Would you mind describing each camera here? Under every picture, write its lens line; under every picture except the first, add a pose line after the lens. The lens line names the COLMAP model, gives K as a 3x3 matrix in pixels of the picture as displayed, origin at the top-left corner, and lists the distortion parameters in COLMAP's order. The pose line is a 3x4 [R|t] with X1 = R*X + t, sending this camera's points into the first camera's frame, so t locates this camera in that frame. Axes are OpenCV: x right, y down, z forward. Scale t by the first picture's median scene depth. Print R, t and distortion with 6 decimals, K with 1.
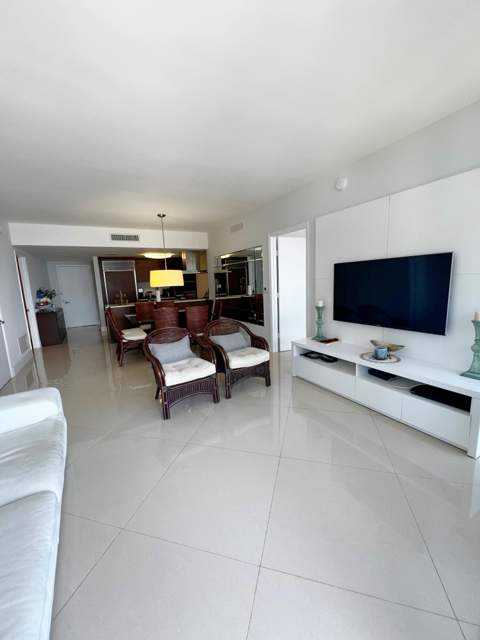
lens RADIAL K [[257.3, 0, 240.0], [0, 257.3, 320.0], [0, 0, 1]] dist [0.014480, -0.000024]
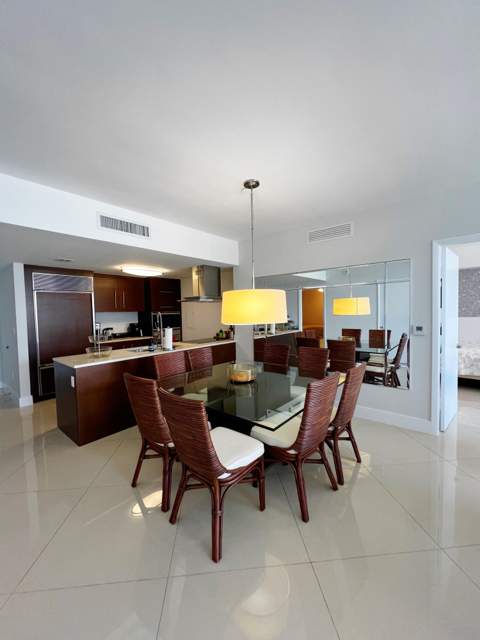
lens RADIAL K [[257.3, 0, 240.0], [0, 257.3, 320.0], [0, 0, 1]] dist [0.014480, -0.000024]
pose [[0.935796, 0.014334, 0.352250, -0.356076], [0.032126, 0.991549, -0.125695, -0.053868], [-0.351075, 0.128941, 0.927427, 0.403392]]
